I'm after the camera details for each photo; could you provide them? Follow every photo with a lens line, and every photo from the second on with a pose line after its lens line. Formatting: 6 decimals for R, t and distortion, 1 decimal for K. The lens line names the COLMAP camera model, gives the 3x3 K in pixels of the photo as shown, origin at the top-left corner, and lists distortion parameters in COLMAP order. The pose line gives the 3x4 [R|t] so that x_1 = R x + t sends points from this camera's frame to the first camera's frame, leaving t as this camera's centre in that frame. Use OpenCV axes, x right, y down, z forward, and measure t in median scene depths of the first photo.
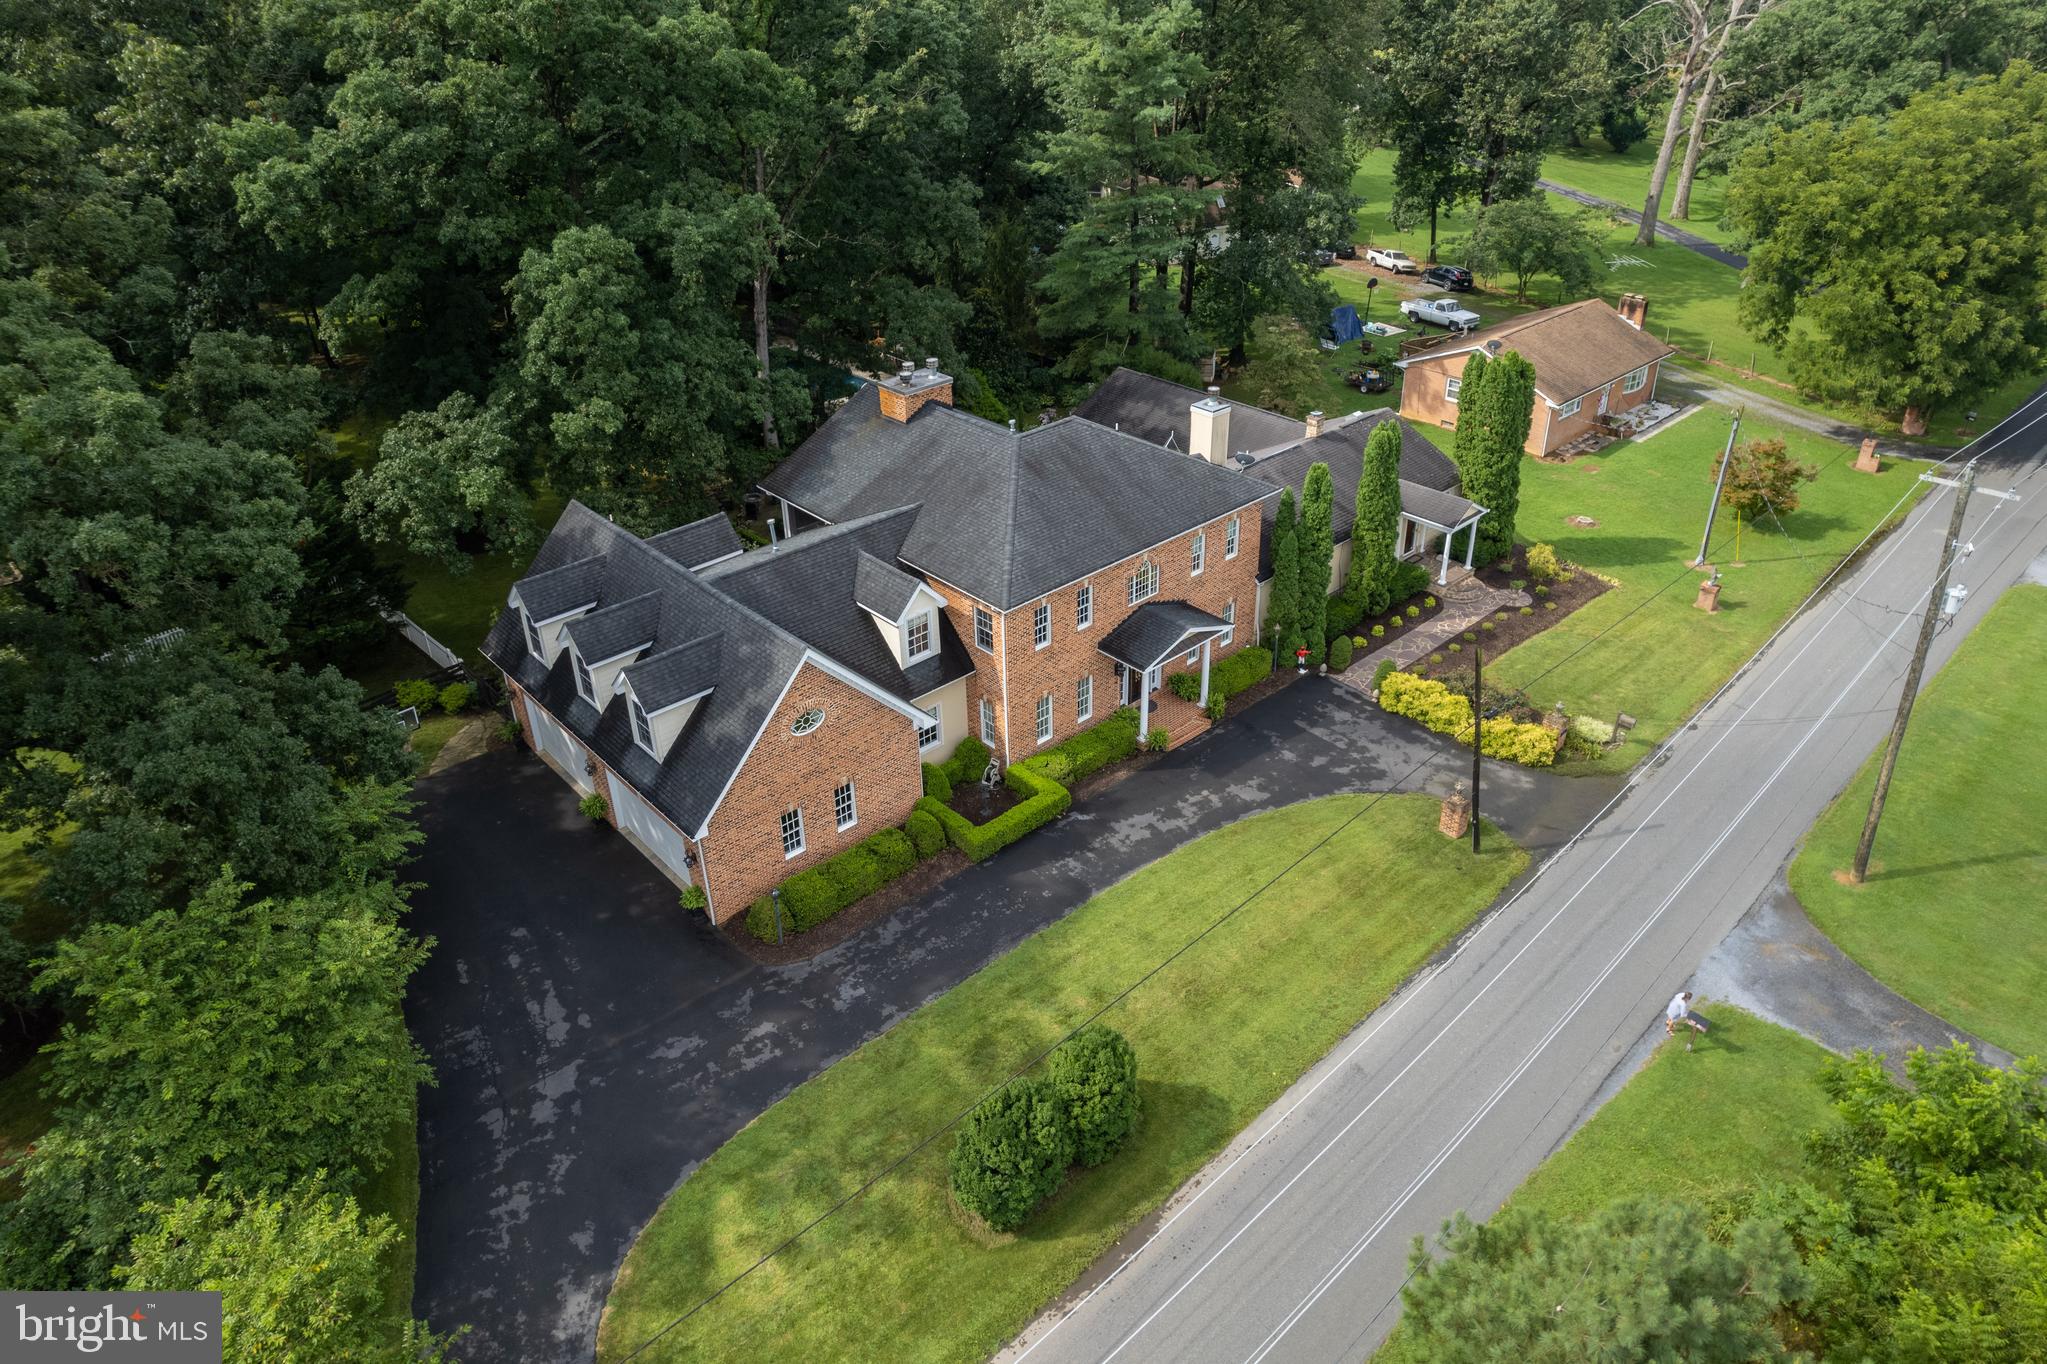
lens RADIAL K [[1296.7, 0, 1034.8], [0, 1296.7, 664.0], [0, 0, 1]] dist [-0.062367, 0.047361]
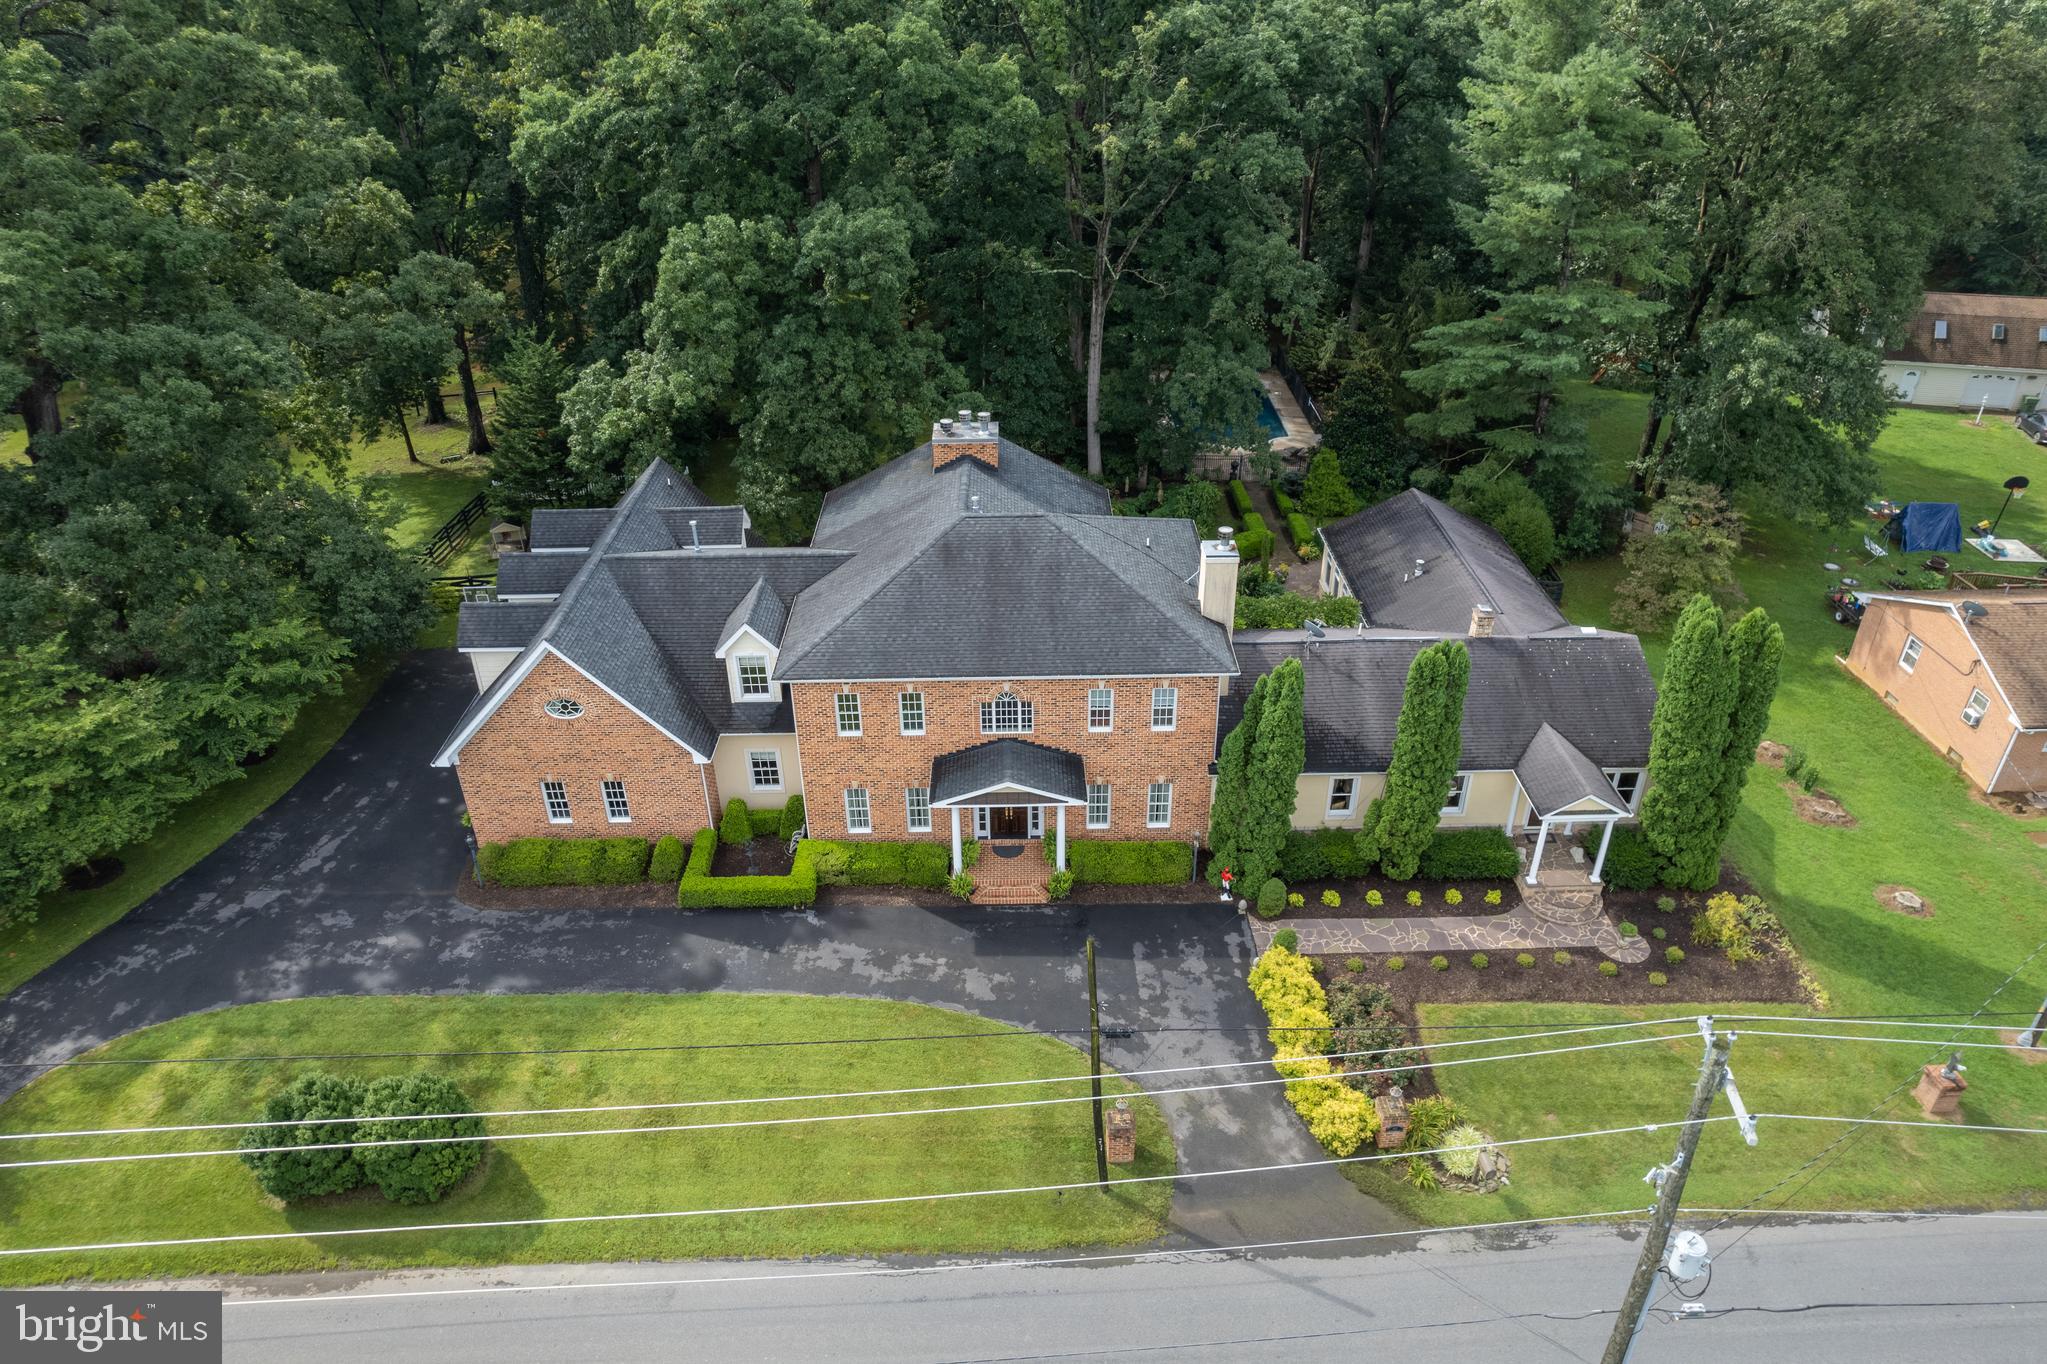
lens RADIAL K [[1296.7, 0, 1035.6], [0, 1296.7, 702.1], [0, 0, 1]] dist [-0.062367, 0.047361]
pose [[0.754599, 0.362990, -0.546643, 0.560277], [-0.344853, 0.928118, 0.140260, -0.195522], [0.558262, 0.082671, 0.825535, 0.282505]]
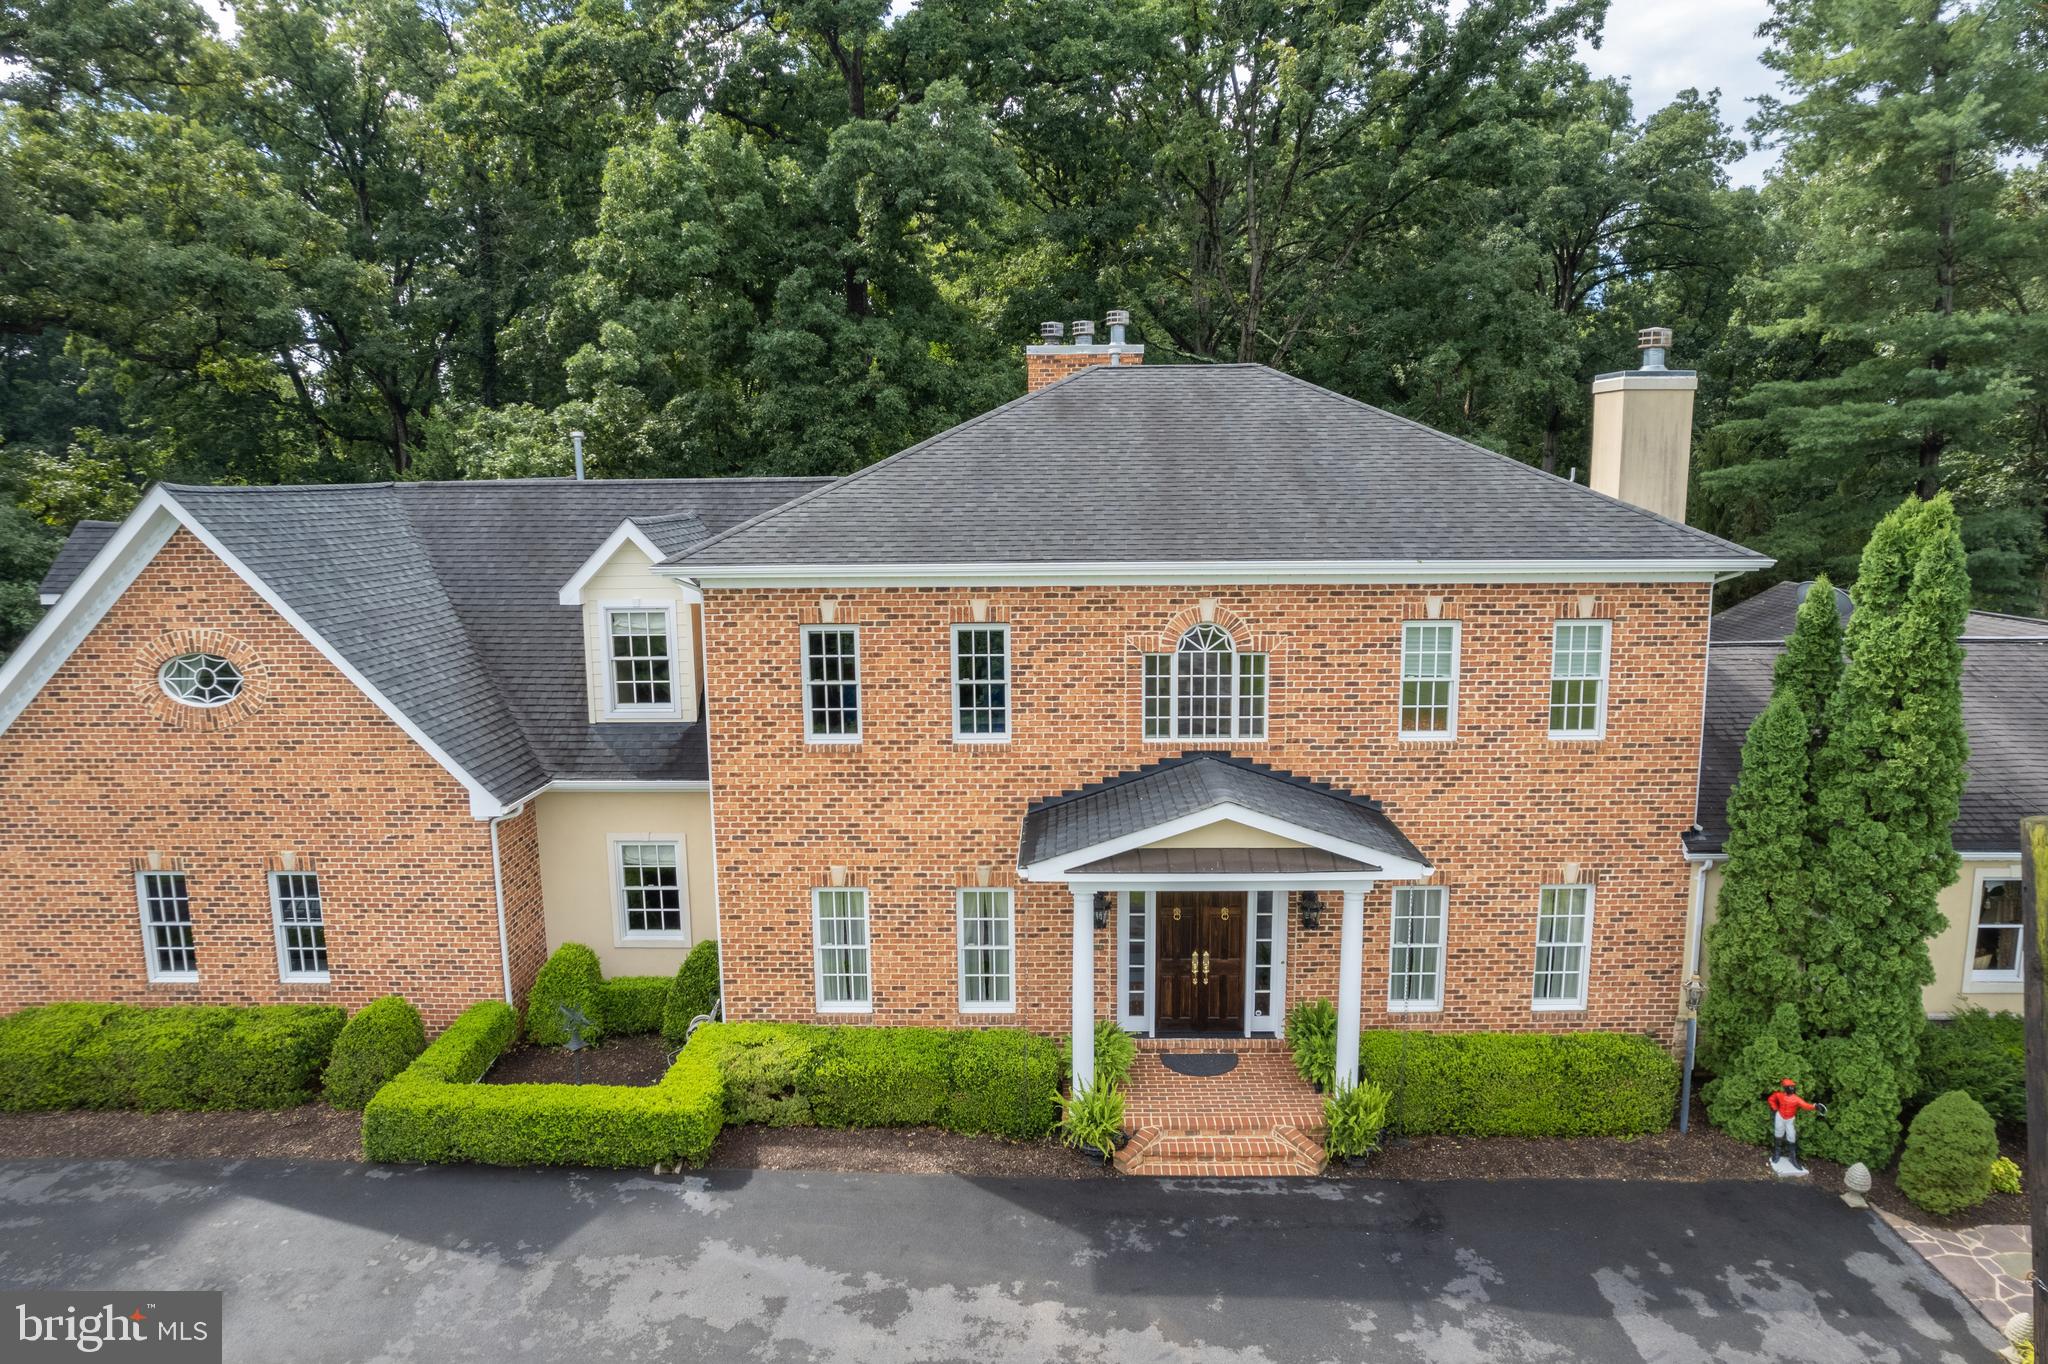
lens RADIAL K [[1297.4, 0, 1026.7], [0, 1297.4, 712.6], [0, 0, 1]] dist [-0.062367, 0.047361]
pose [[0.722574, 0.134106, -0.678161, 0.290766], [-0.357013, 0.912447, -0.199957, 0.034299], [0.591970, 0.386596, 0.707188, 0.696875]]
